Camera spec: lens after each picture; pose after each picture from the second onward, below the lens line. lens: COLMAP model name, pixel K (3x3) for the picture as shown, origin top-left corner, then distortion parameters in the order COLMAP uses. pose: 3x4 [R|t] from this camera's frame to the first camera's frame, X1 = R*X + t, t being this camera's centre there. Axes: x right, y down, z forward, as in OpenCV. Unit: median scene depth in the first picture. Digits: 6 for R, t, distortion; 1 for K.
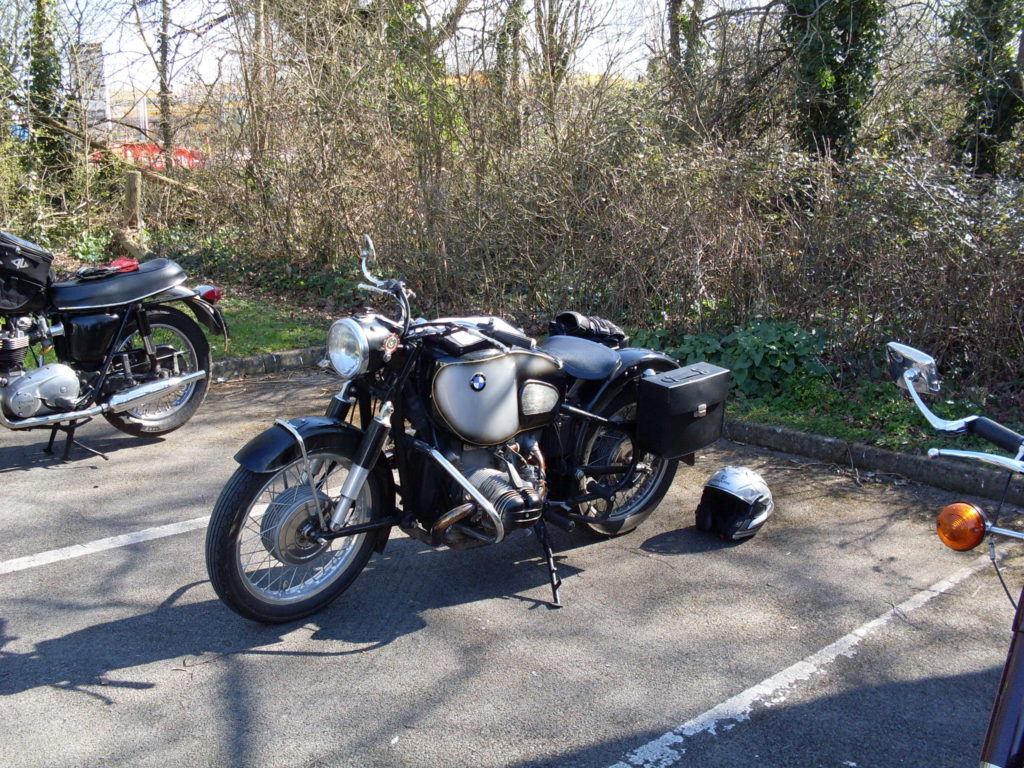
lens RADIAL K [[1124.1, 0, 512.9], [0, 1124.1, 385.6], [0, 0, 1]] dist [-0.089734, 0.000000]
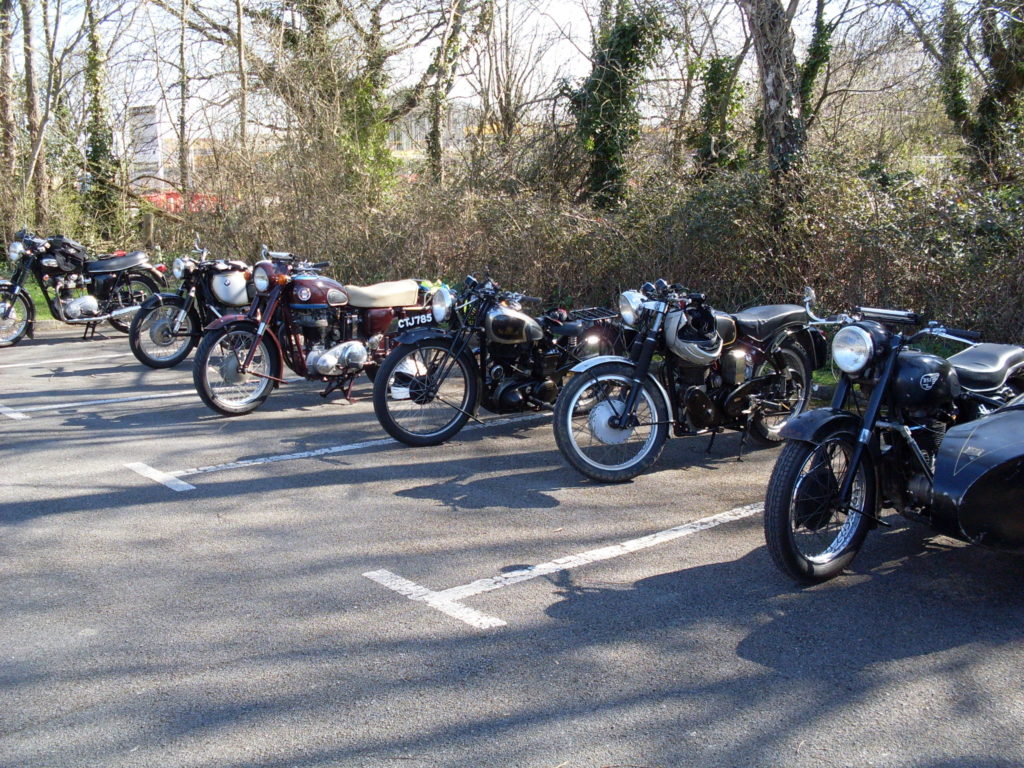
lens RADIAL K [[1124.1, 0, 511.0], [0, 1124.1, 382.7], [0, 0, 1]] dist [-0.089734, 0.000000]
pose [[0.998363, -0.007201, -0.056739, 0.575708], [0.005048, 0.999265, -0.037990, 0.246851], [0.056971, 0.037641, 0.997666, -1.198924]]
